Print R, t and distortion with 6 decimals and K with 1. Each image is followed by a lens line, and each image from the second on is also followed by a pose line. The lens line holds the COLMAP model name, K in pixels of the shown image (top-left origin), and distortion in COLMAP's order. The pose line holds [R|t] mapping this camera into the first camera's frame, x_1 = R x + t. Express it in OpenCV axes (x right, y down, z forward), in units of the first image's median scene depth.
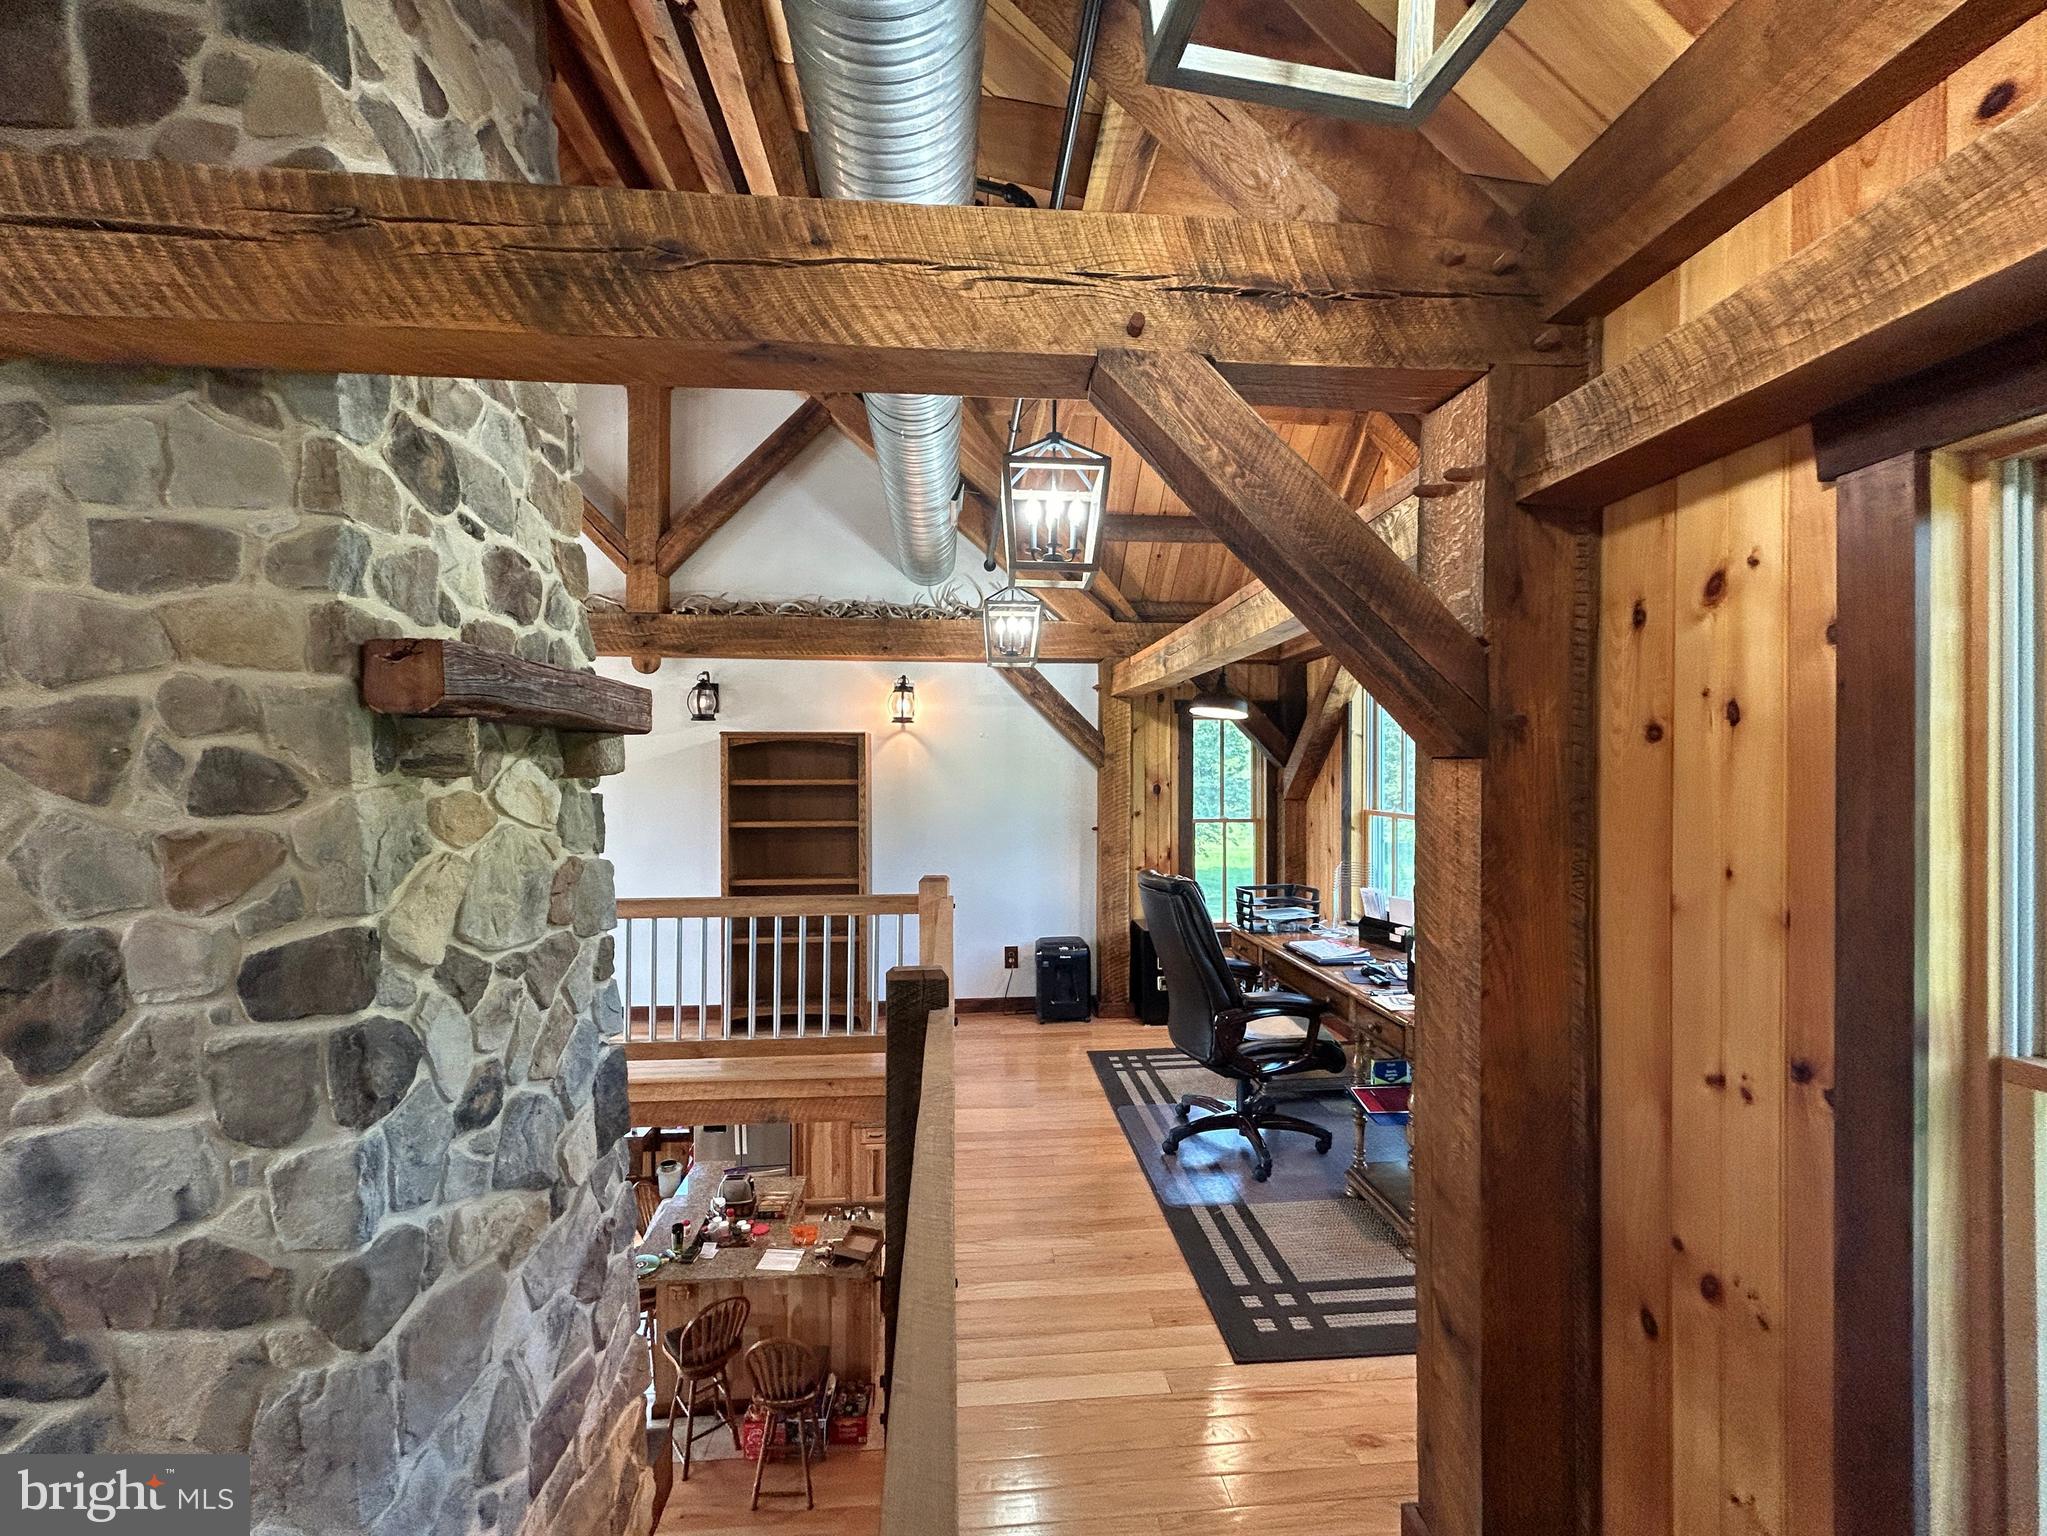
lens RADIAL K [[824.8, 0, 1018.5], [0, 824.8, 769.2], [0, 0, 1]] dist [-0.000564, 0.001152]
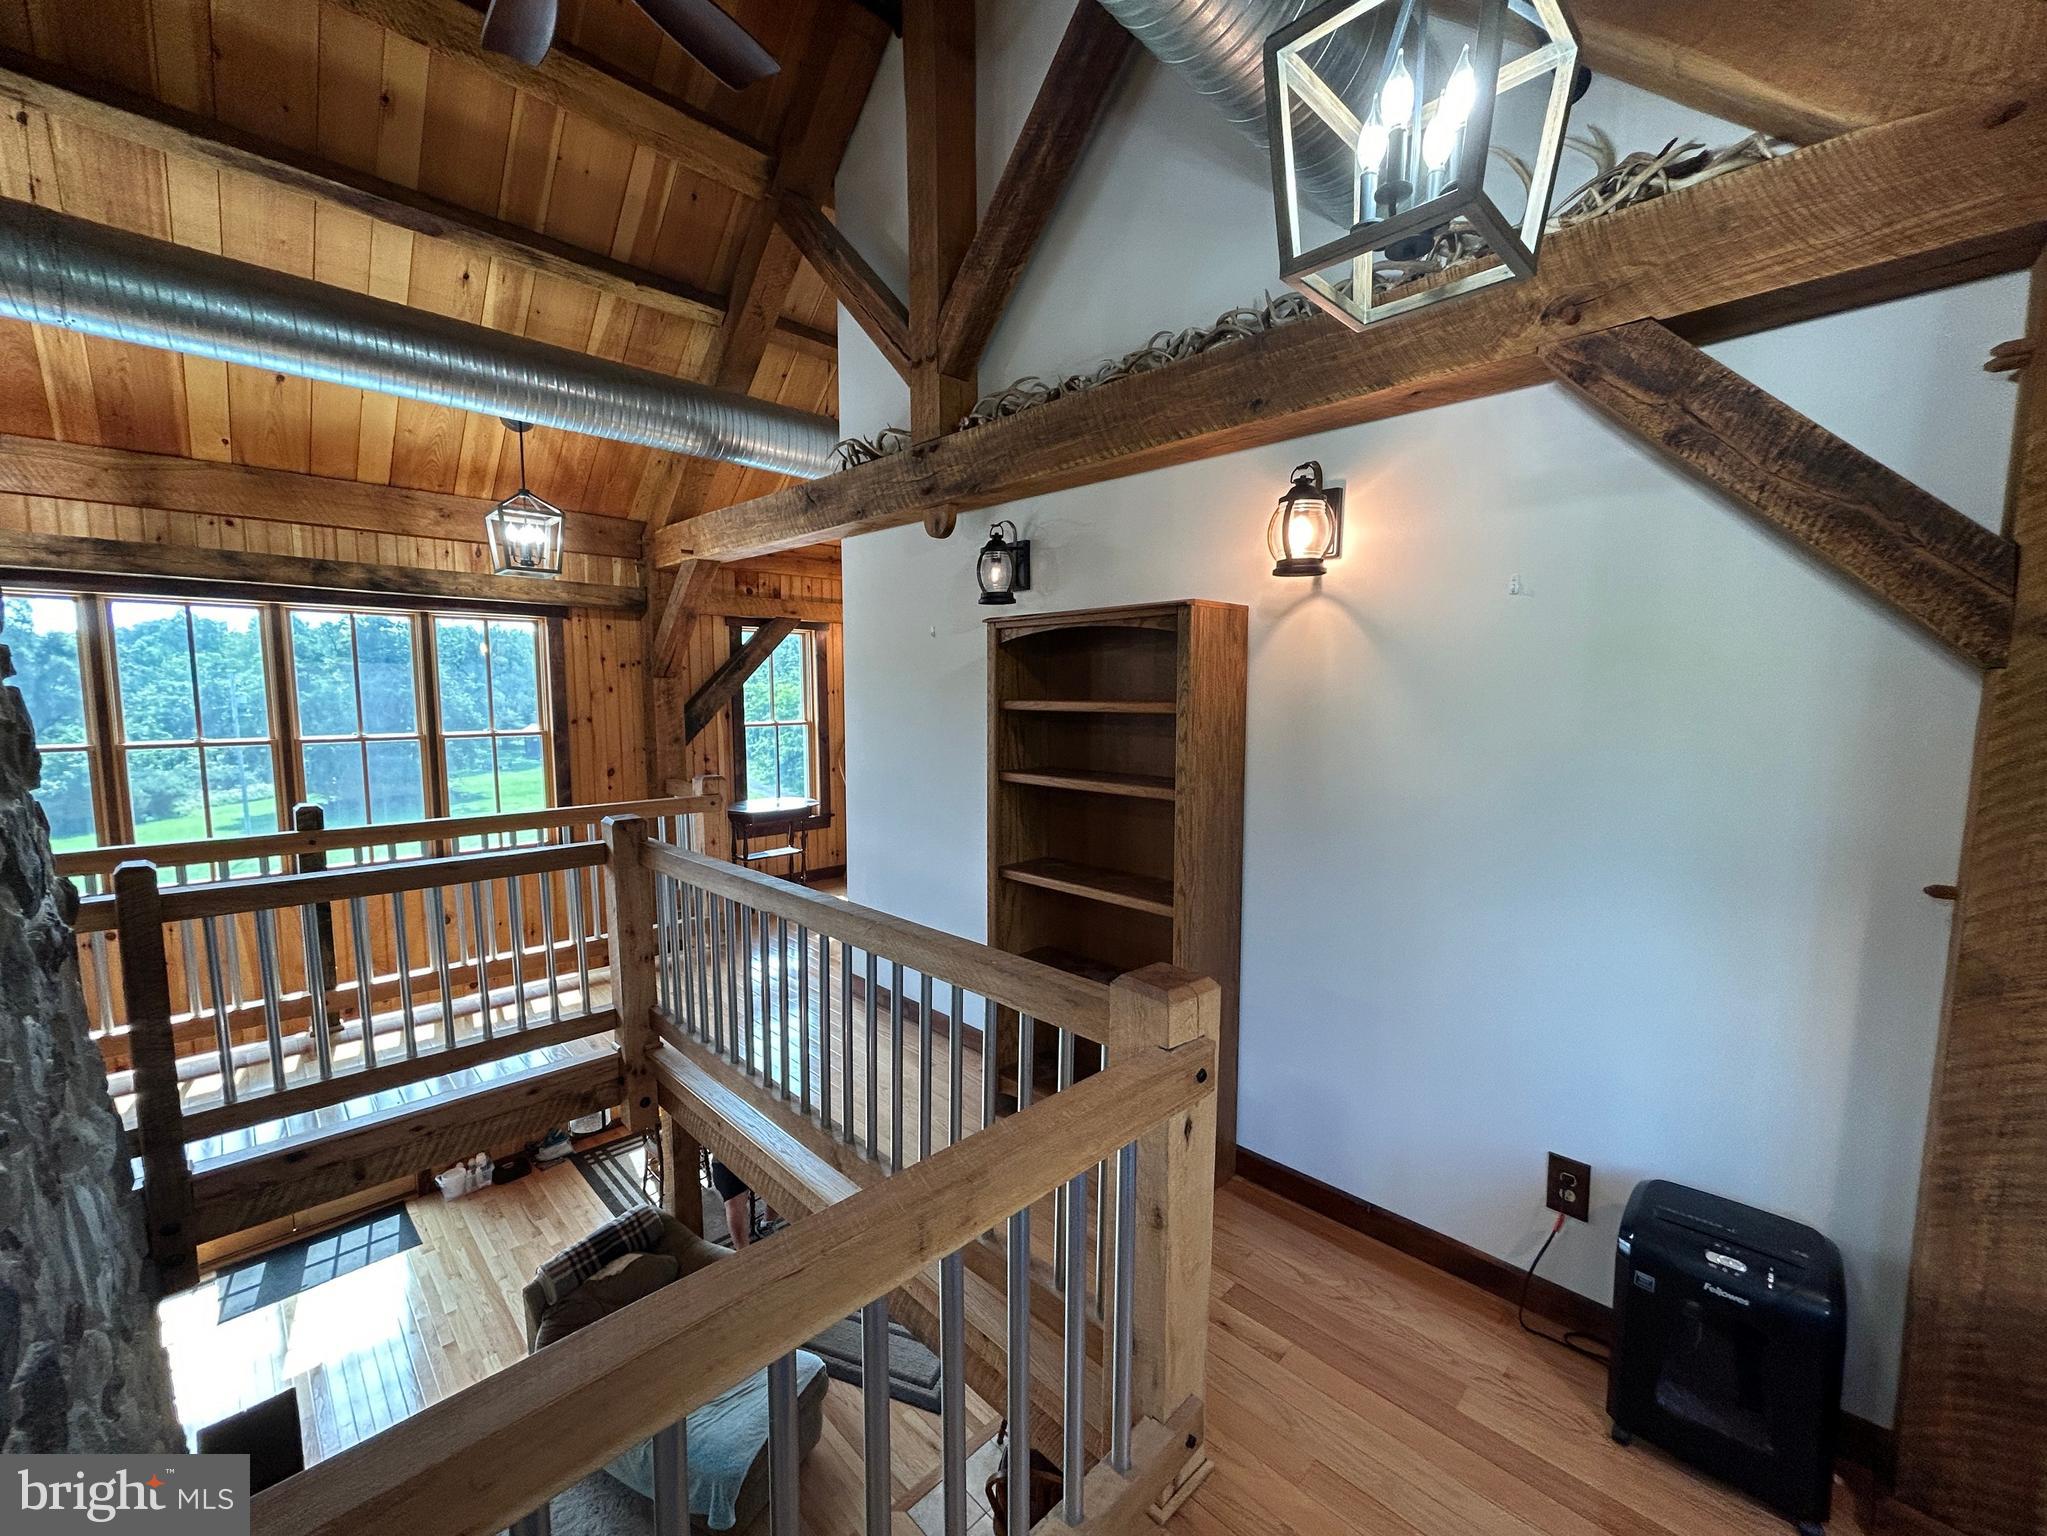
lens RADIAL K [[824.8, 0, 1018.5], [0, 824.8, 769.2], [0, 0, 1]] dist [-0.000564, 0.001152]
pose [[0.640971, 0.075413, -0.763851, 0.105428], [0.001713, 0.995019, 0.099674, 0.002770], [0.767563, -0.065197, 0.637649, 0.602825]]
